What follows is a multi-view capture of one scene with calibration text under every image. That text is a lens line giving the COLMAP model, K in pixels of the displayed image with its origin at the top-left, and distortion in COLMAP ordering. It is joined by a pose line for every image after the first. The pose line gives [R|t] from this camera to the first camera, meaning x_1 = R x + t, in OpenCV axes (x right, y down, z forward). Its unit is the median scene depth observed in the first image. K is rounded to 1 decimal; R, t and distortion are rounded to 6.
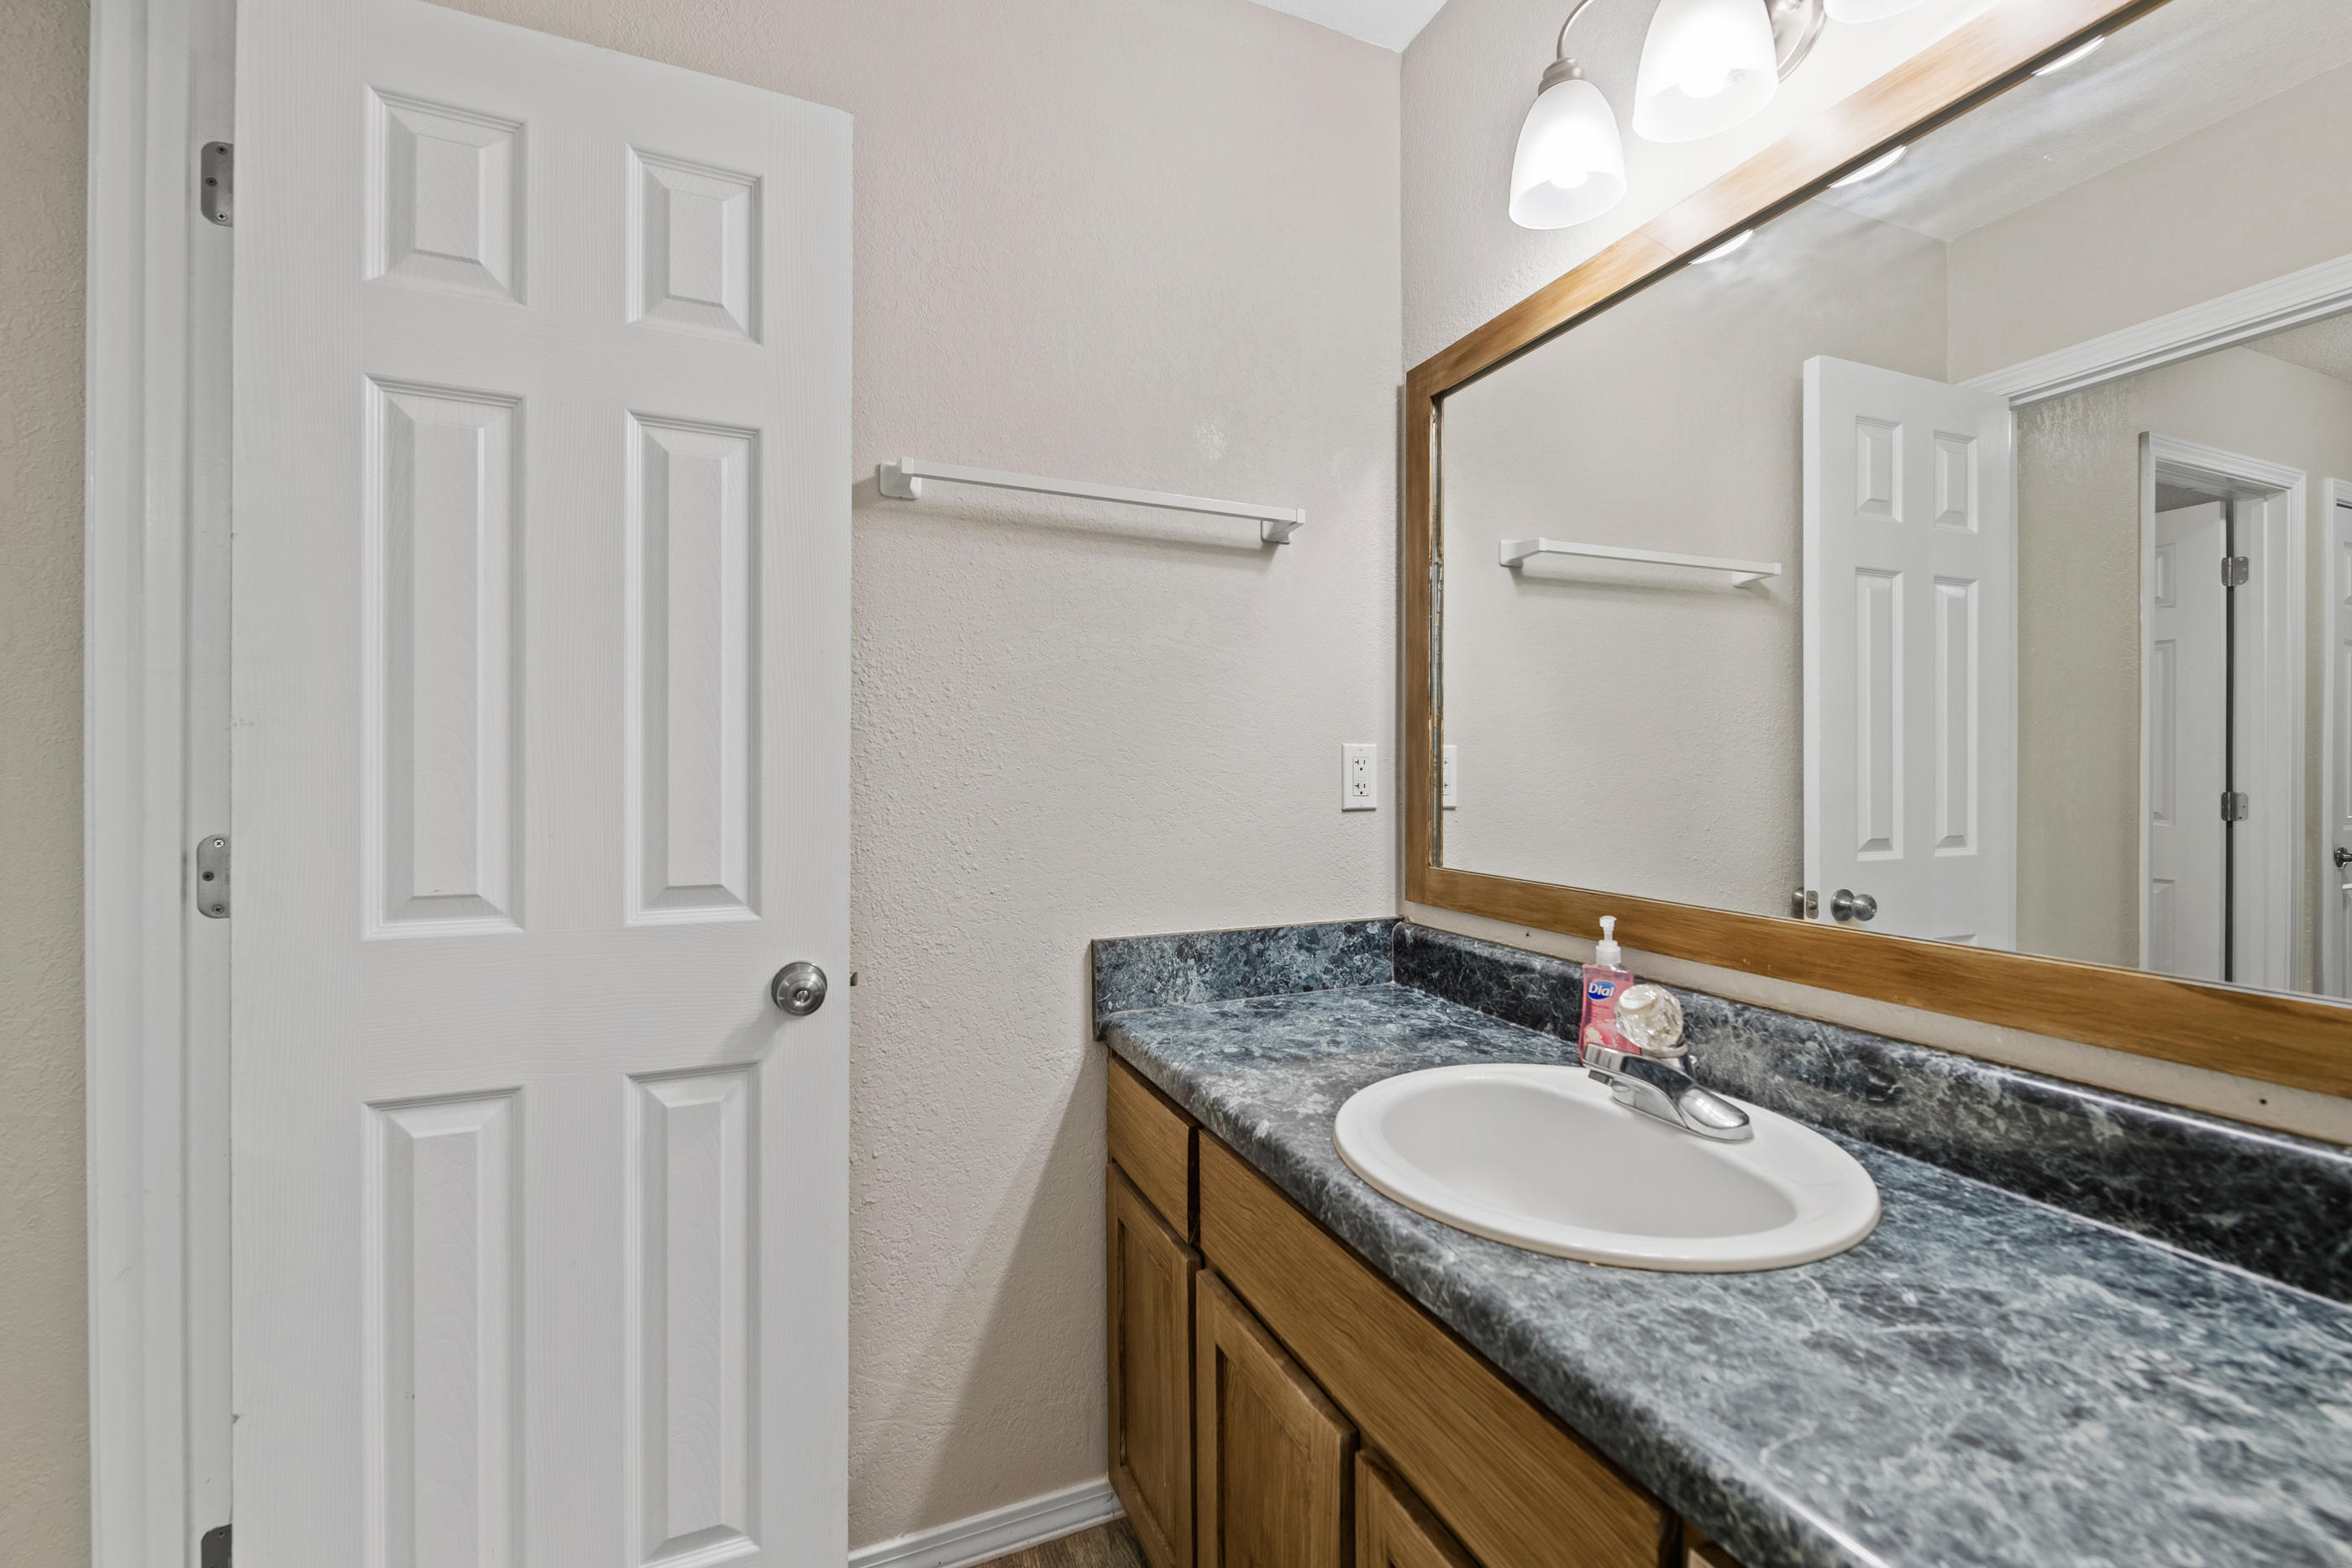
lens RADIAL K [[953.2, 0, 1163.9], [0, 953.2, 774.9], [0, 0, 1]] dist [-0.008295, -0.000289]
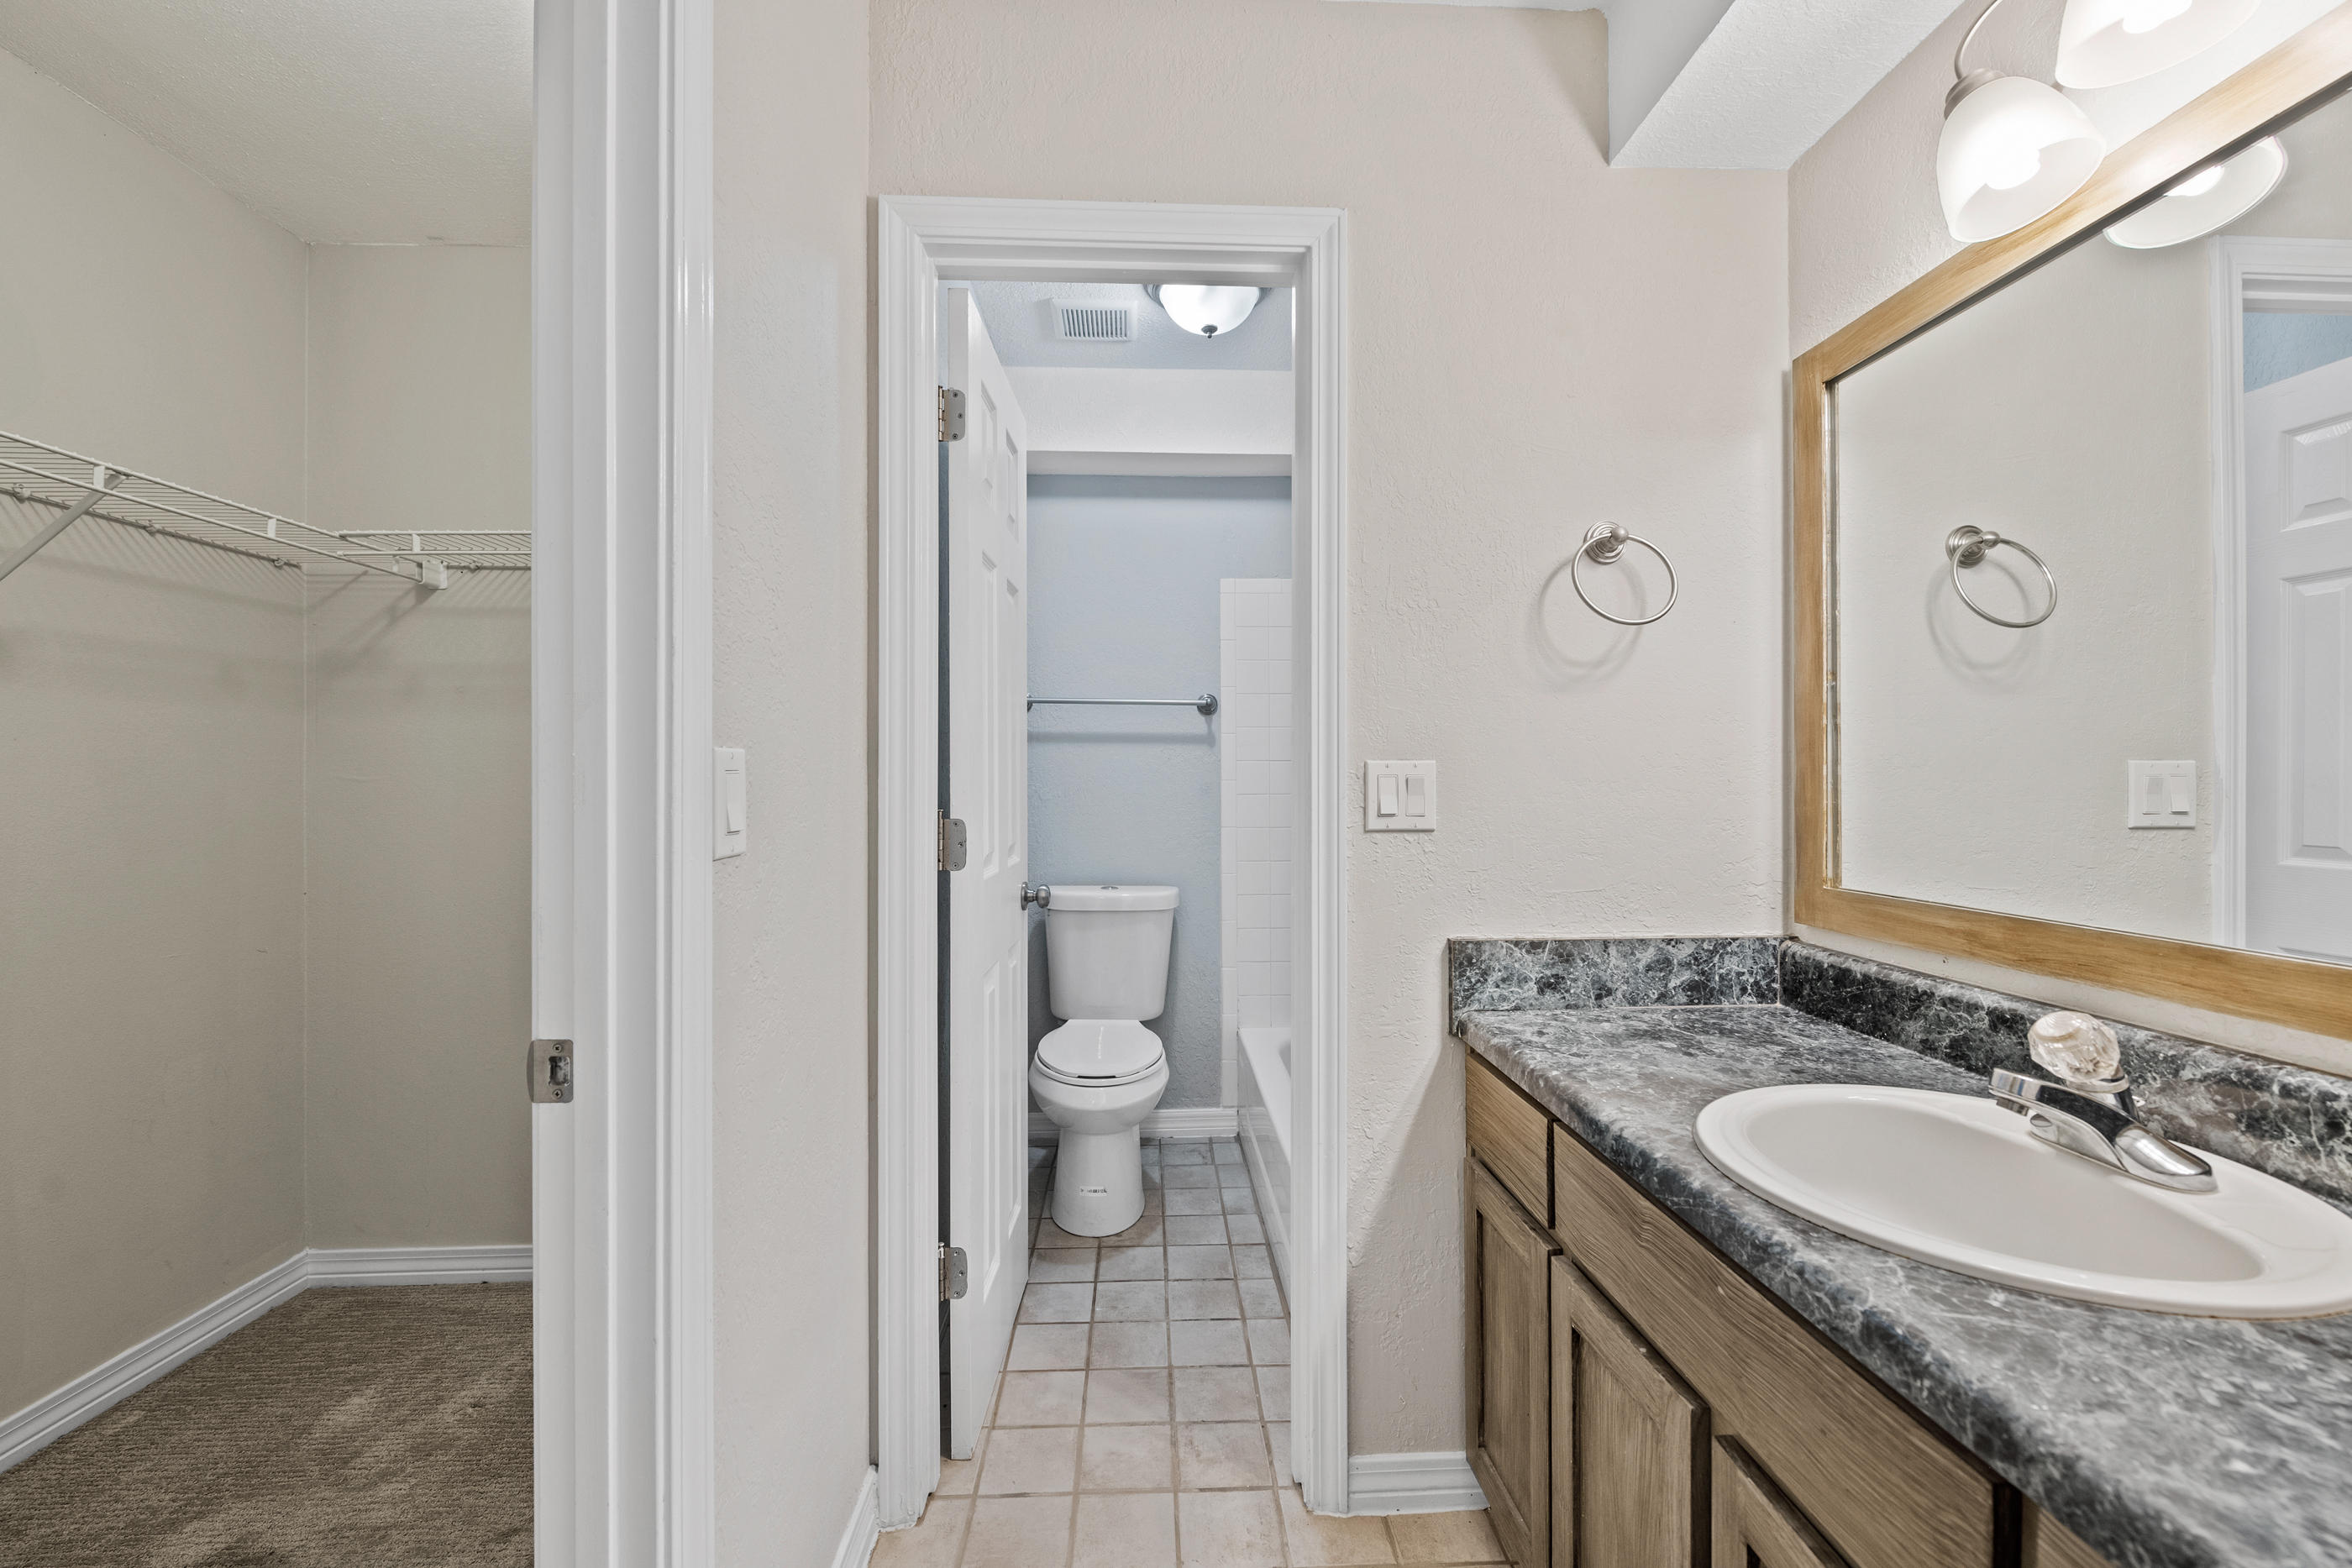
lens RADIAL K [[953.2, 0, 1154.2], [0, 953.2, 781.5], [0, 0, 1]] dist [-0.008295, -0.000289]
pose [[0.929550, -0.003751, -0.368677, 0.015753], [0.001919, 0.999984, -0.005336, 0.000071], [0.368691, 0.004253, 0.929542, -0.163844]]
